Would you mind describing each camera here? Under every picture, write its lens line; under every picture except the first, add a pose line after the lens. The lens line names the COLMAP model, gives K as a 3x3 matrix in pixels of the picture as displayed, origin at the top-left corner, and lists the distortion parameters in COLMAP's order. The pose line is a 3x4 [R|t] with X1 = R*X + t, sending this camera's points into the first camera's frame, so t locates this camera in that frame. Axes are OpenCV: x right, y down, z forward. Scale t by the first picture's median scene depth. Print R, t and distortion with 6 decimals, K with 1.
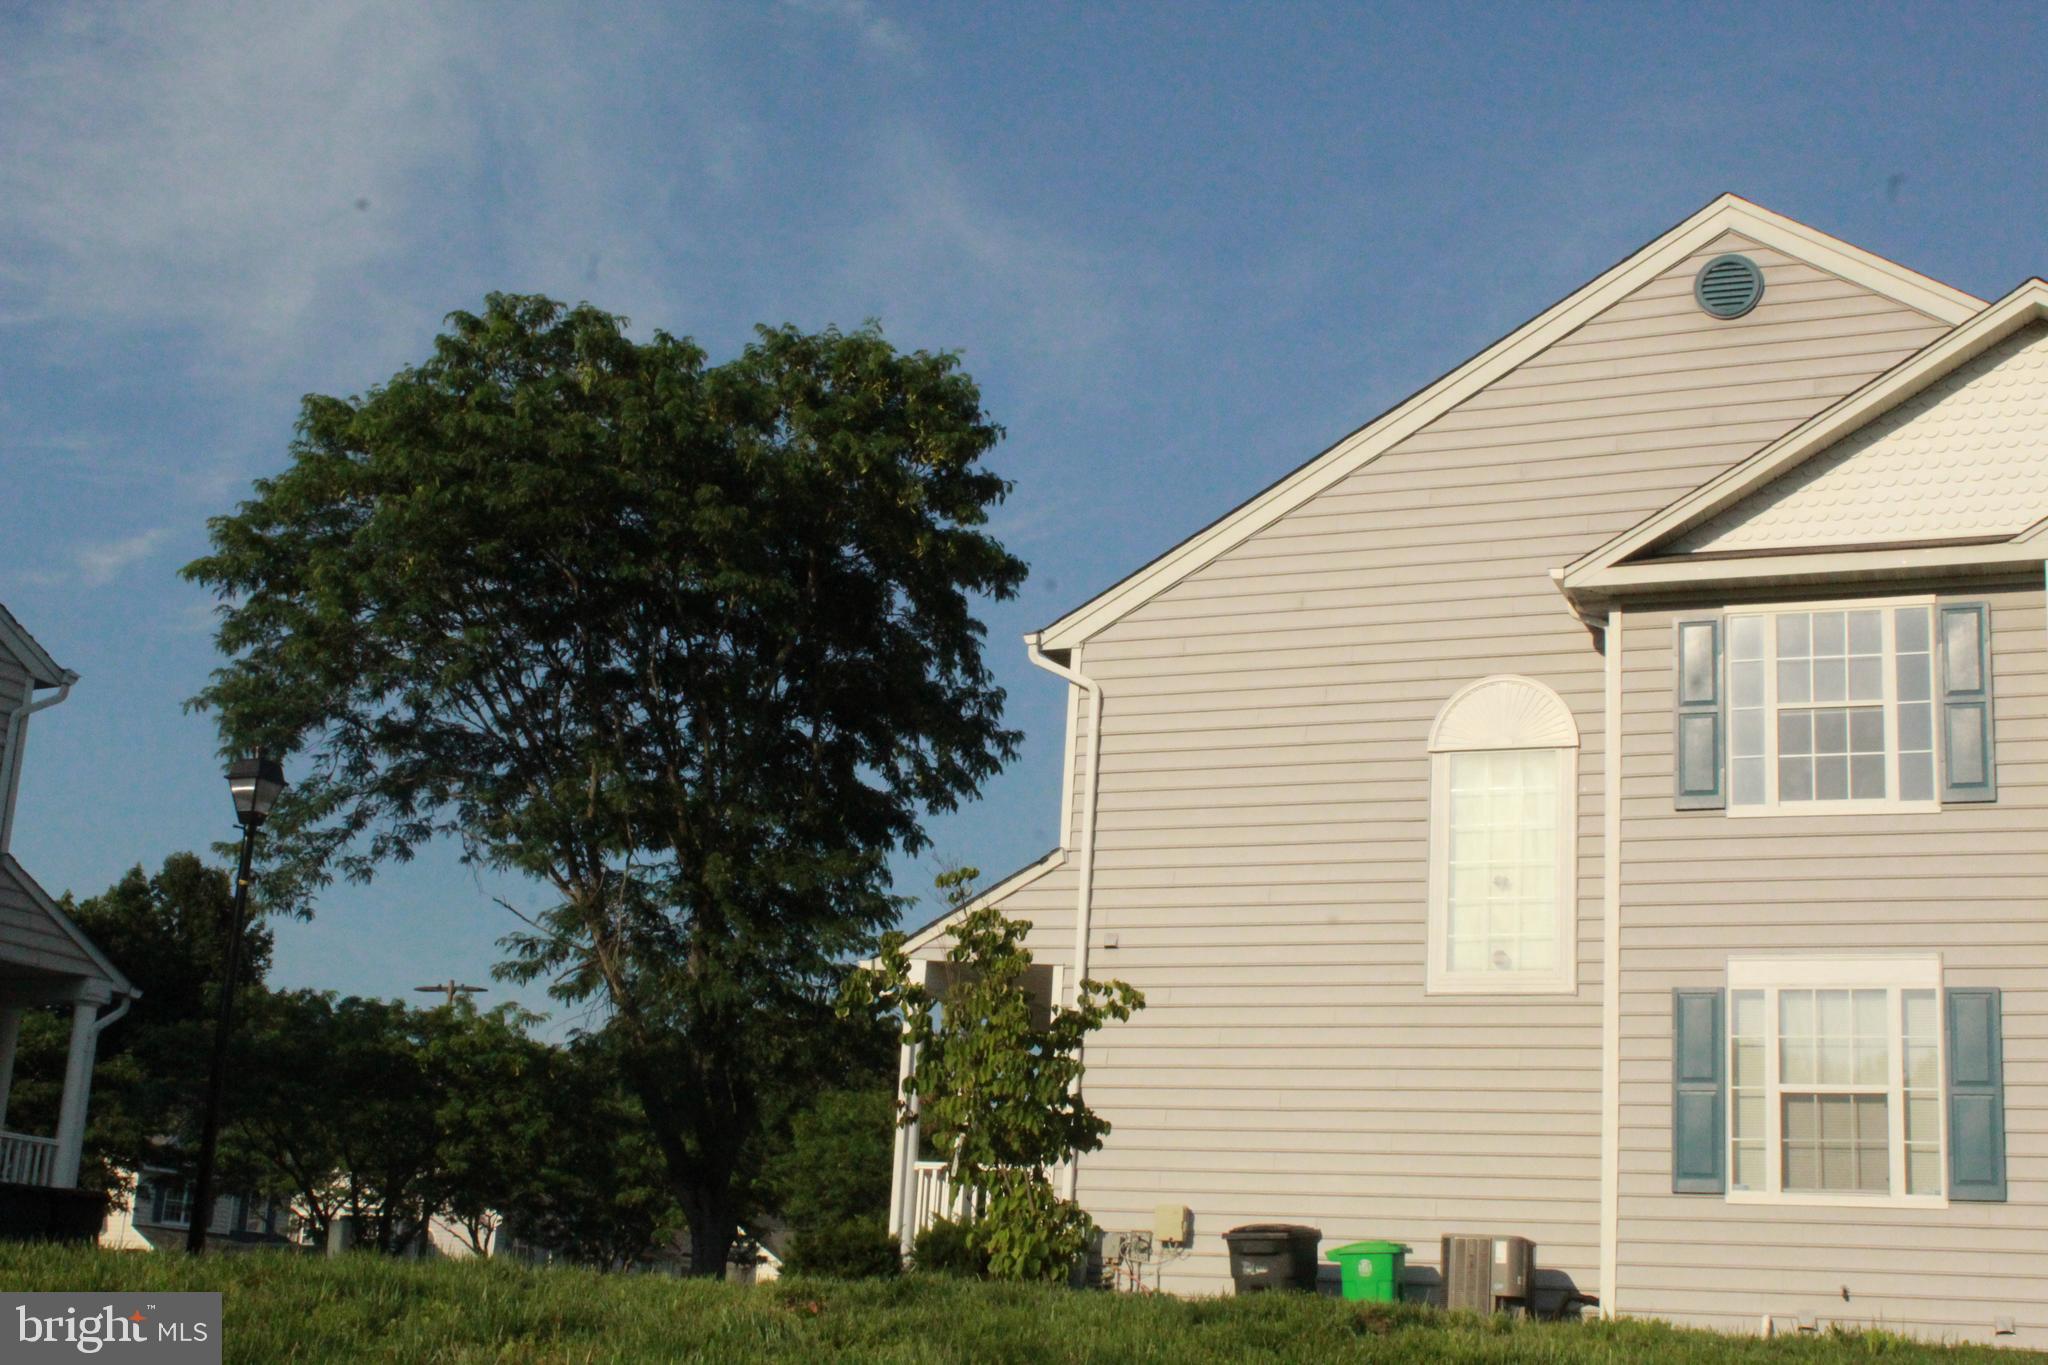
lens RADIAL K [[2741.2, 0, 1024.0], [0, 2741.2, 682.5], [0, 0, 1]] dist [-0.059106, 0.182089]
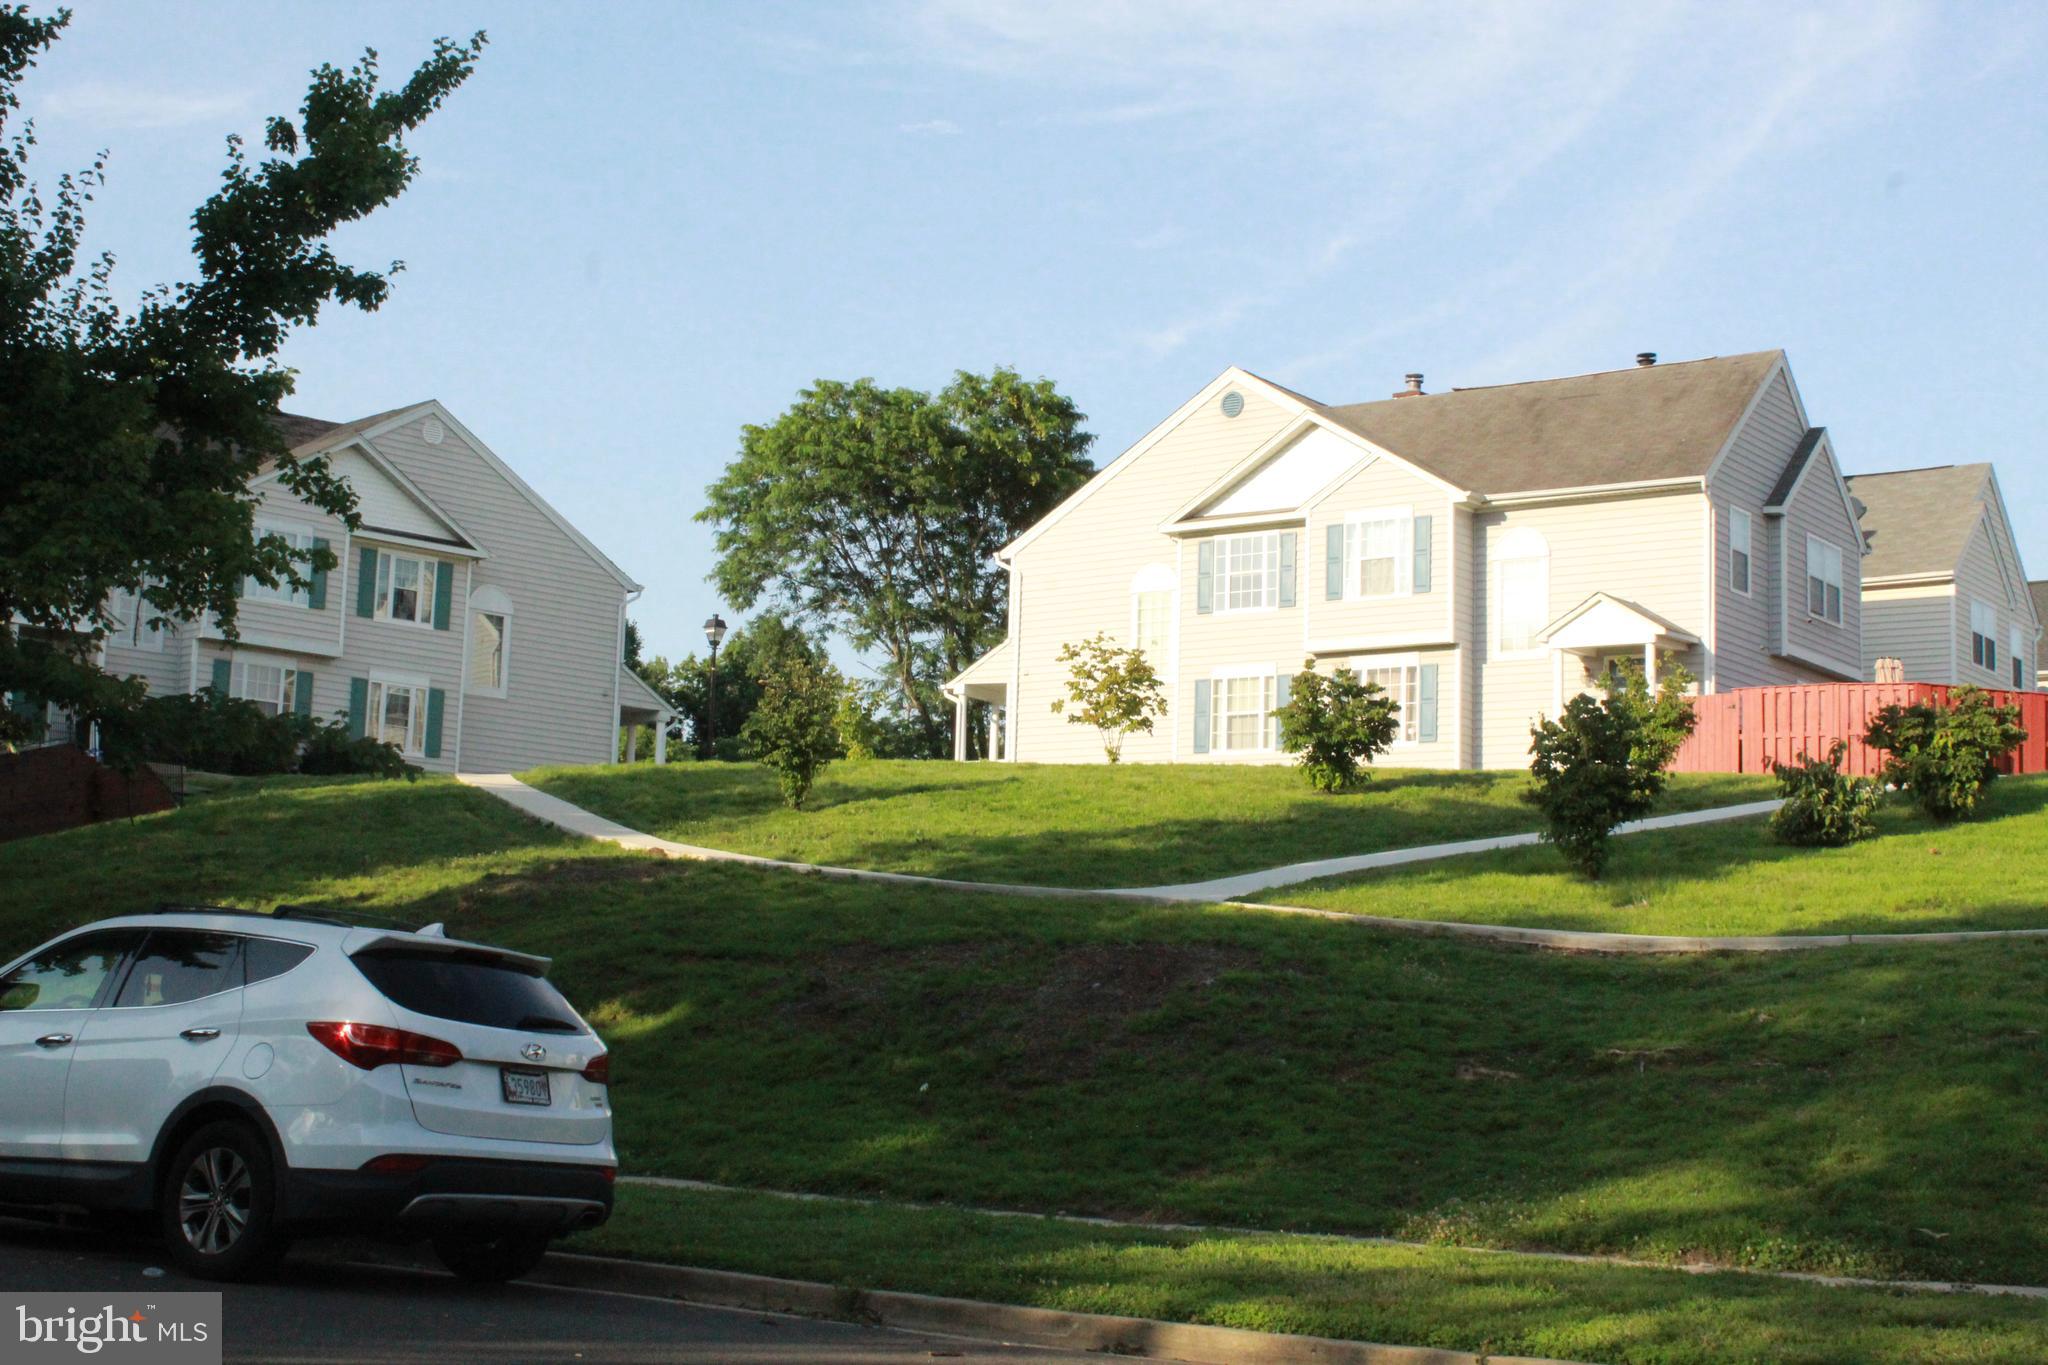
lens RADIAL K [[2741.2, 0, 1024.0], [0, 2741.2, 682.5], [0, 0, 1]] dist [-0.059106, 0.182089]
pose [[0.971964, -0.061590, -0.226919, 0.444091], [0.086080, 0.991292, 0.099653, -0.111394], [0.218805, -0.116392, 0.968802, -1.085913]]
